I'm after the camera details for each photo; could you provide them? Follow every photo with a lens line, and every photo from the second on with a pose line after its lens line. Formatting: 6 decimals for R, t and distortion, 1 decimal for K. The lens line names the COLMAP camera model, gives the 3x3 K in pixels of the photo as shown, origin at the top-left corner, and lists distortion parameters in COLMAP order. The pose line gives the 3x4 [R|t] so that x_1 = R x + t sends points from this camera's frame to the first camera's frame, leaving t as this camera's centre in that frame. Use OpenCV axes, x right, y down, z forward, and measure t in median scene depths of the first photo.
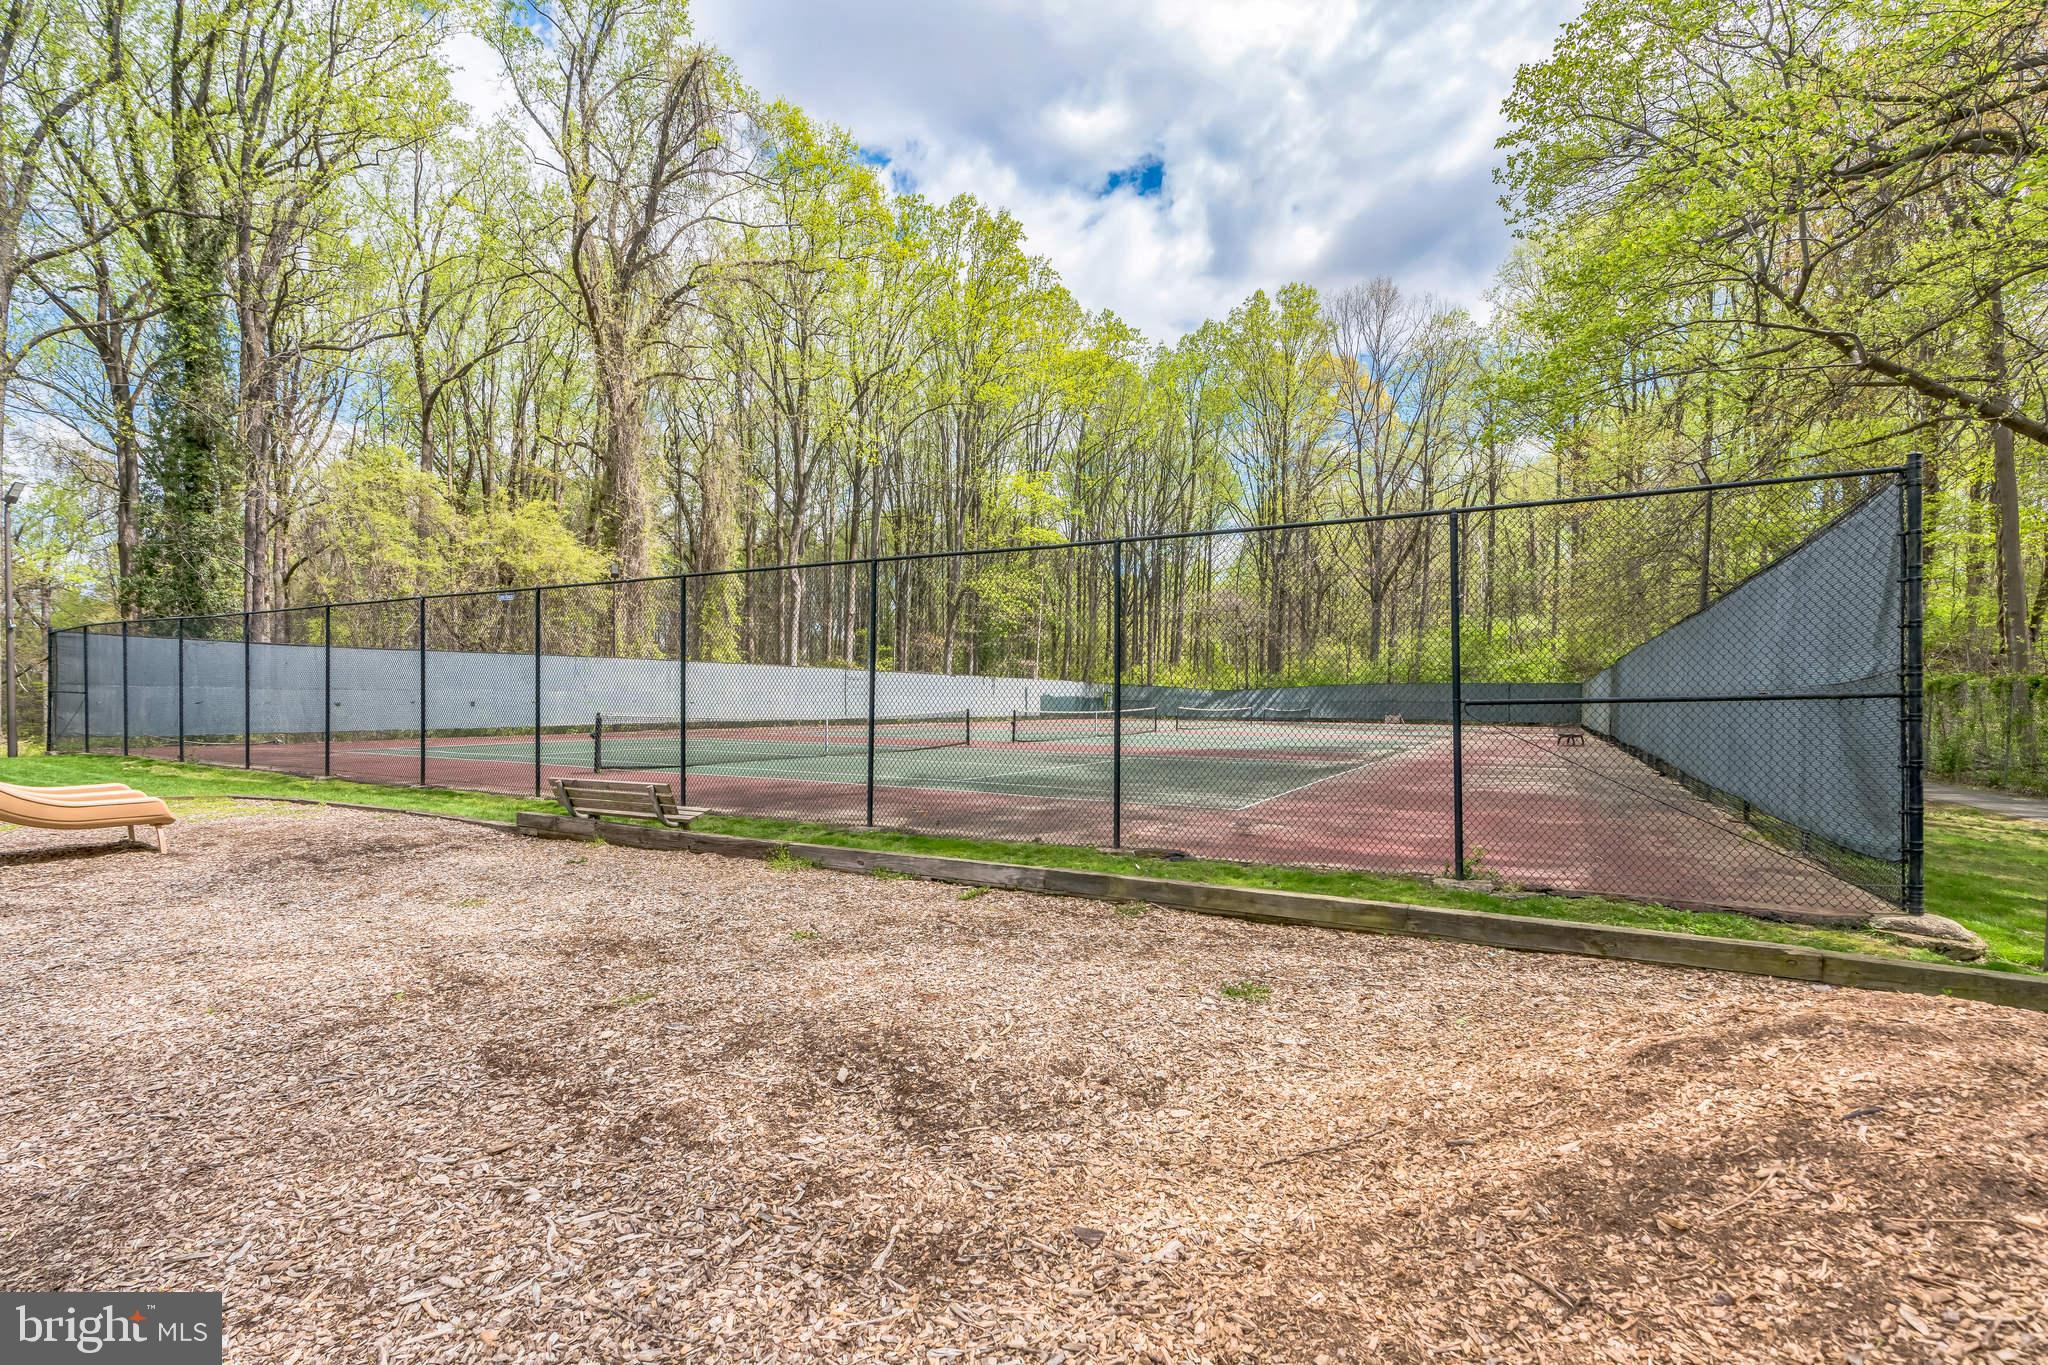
lens RADIAL K [[936.4, 0, 1024.0], [0, 936.4, 682.5], [0, 0, 1]] dist [0.000196, 0.000014]
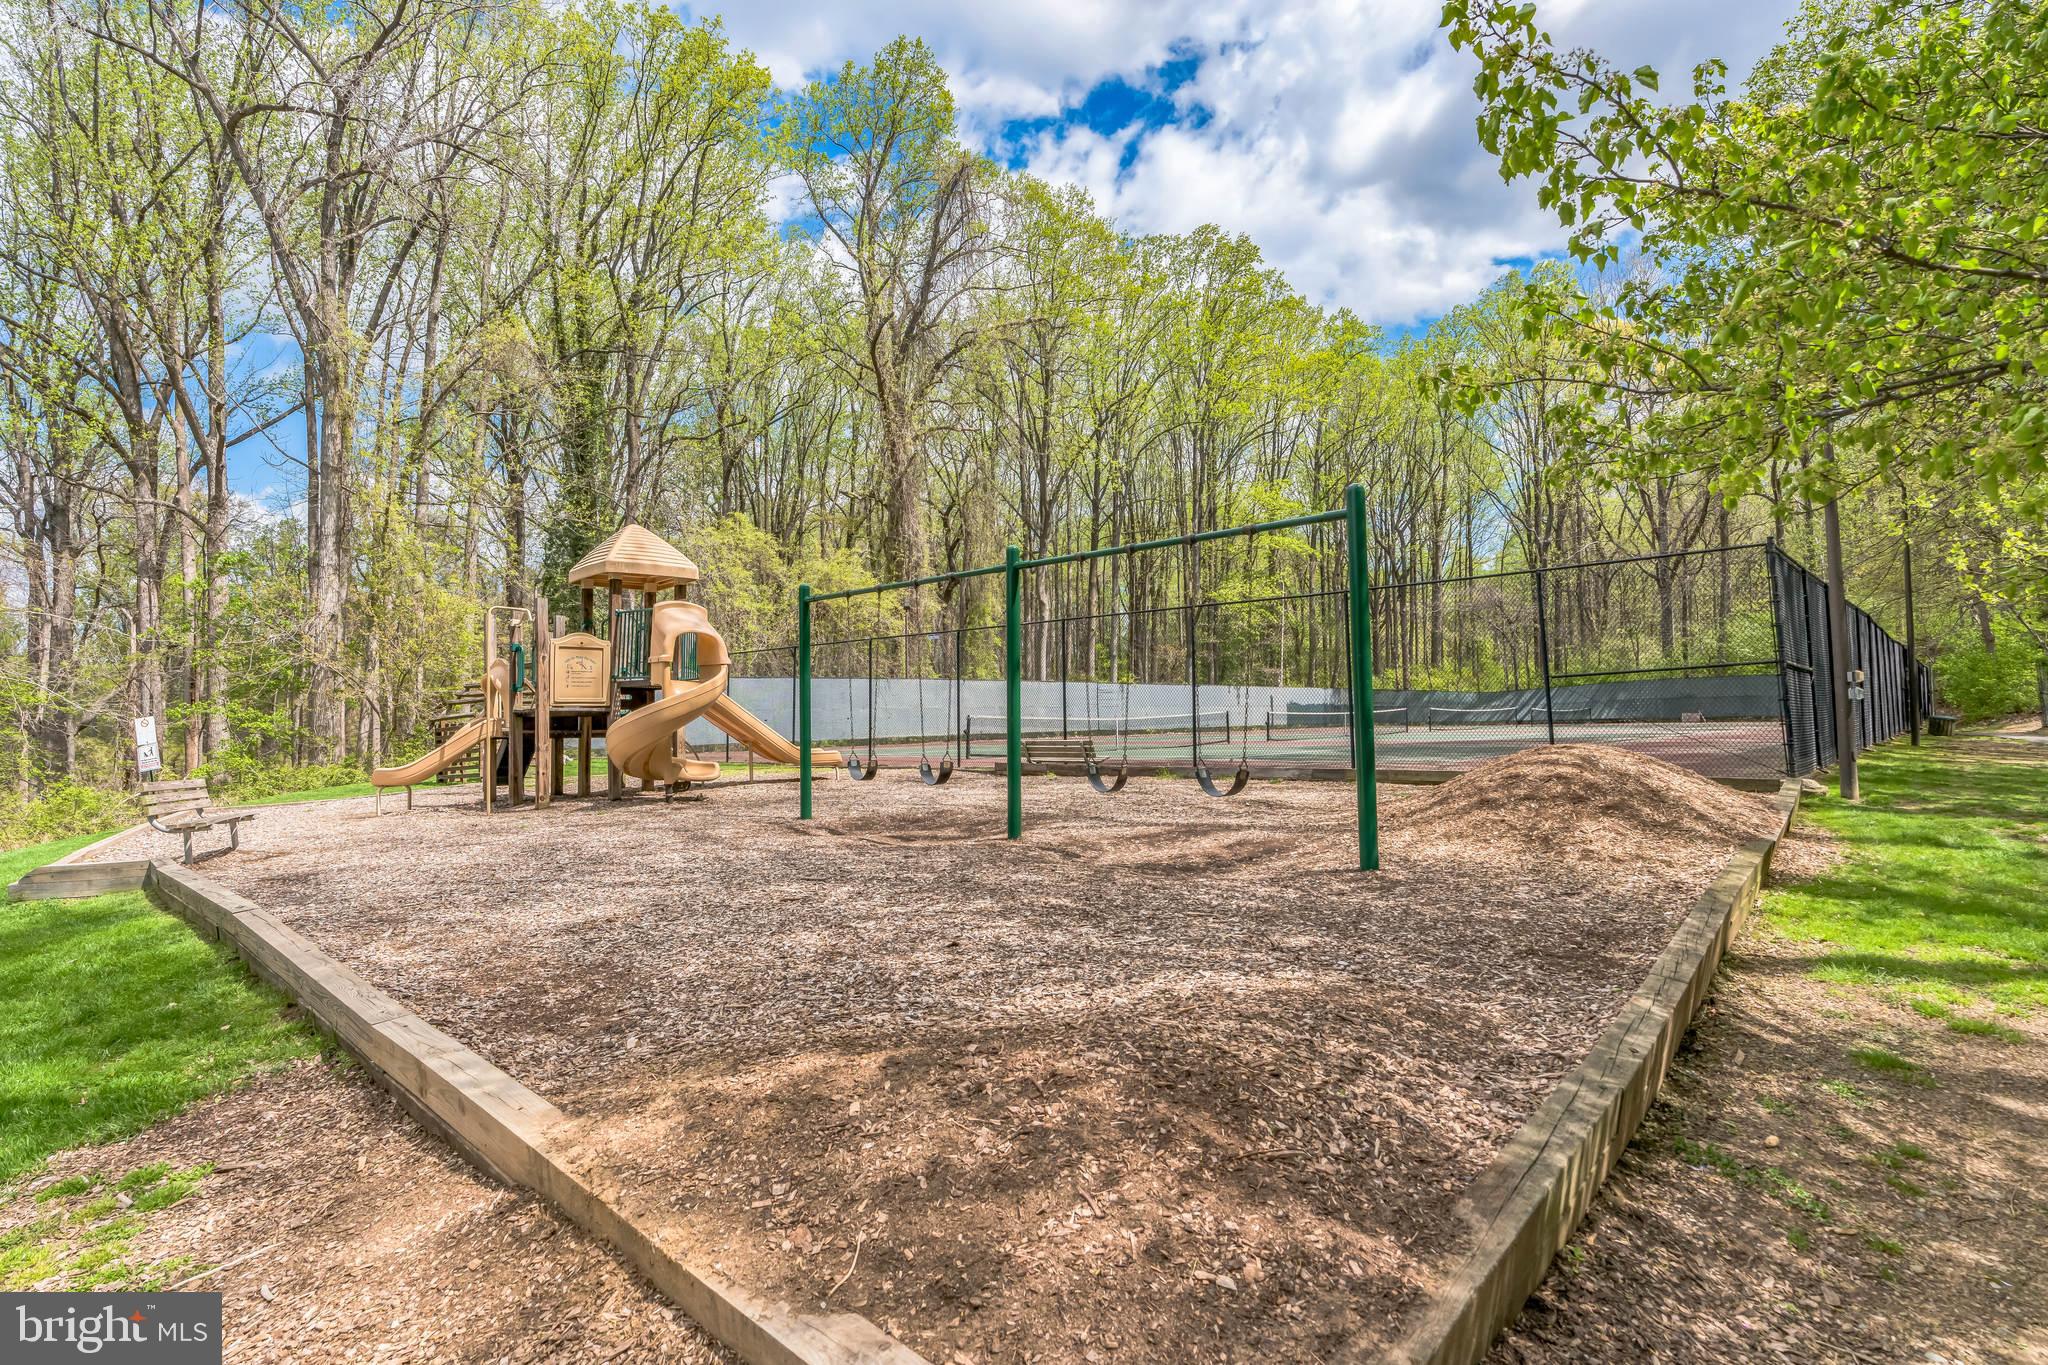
lens RADIAL K [[1036.9, 0, 1019.6], [0, 1036.9, 662.1], [0, 0, 1]] dist [-0.000554, -0.000045]
pose [[0.973184, -0.034374, -0.227447, -0.006826], [0.027330, 0.999046, -0.034049, 0.000048], [0.228400, 0.026920, 0.973195, -0.154585]]
